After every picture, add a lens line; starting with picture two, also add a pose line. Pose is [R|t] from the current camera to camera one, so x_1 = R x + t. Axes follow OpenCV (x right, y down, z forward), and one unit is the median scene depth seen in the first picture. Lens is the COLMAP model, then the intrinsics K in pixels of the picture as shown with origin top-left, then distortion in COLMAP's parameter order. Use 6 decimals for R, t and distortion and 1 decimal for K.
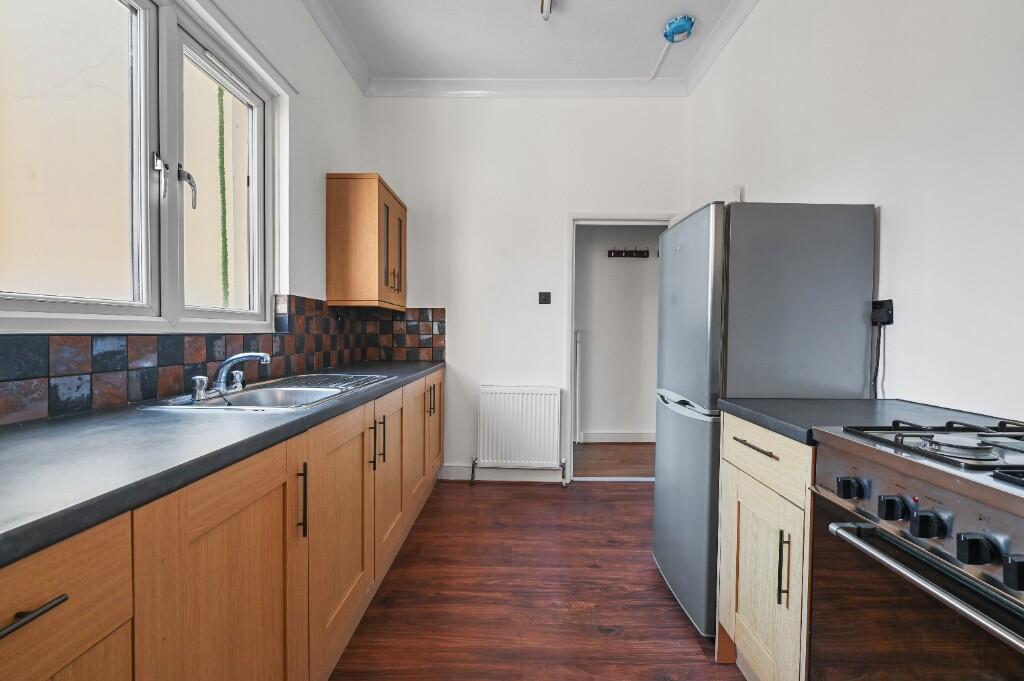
lens RADIAL K [[411.0, 0, 513.0], [0, 411.0, 338.8], [0, 0, 1]] dist [0.000009, -0.000106]
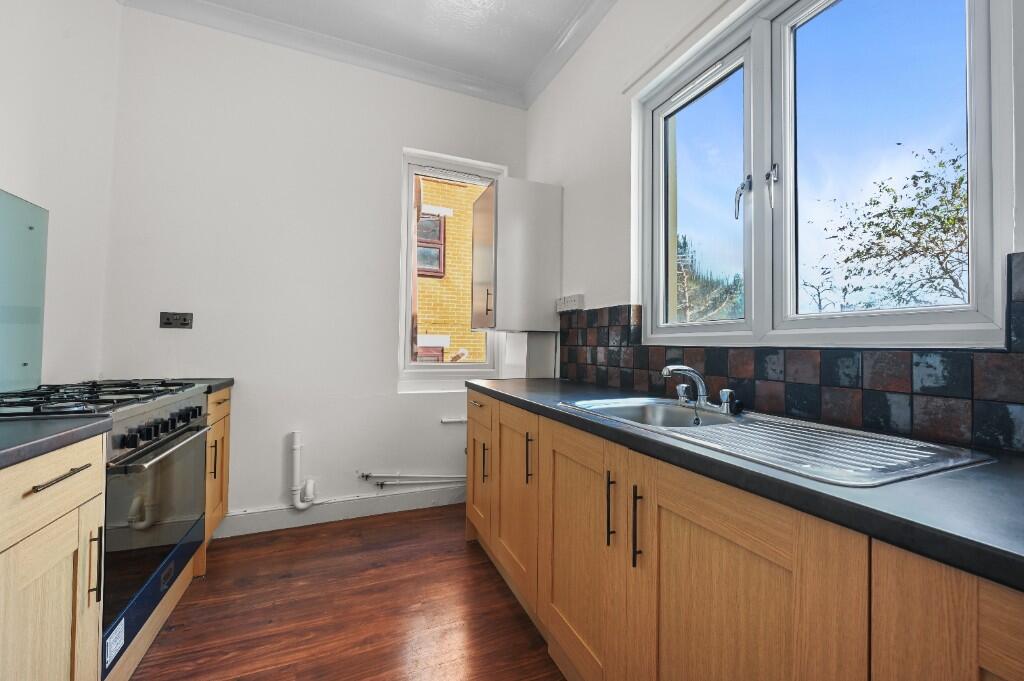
lens RADIAL K [[411.0, 0, 515.6], [0, 411.0, 341.4], [0, 0, 1]] dist [0.000009, -0.000106]
pose [[-0.915588, -0.017883, -0.401719, 0.084157], [-0.022439, 0.999726, 0.006637, -0.019629], [0.401491, 0.015091, -0.915739, 1.637050]]
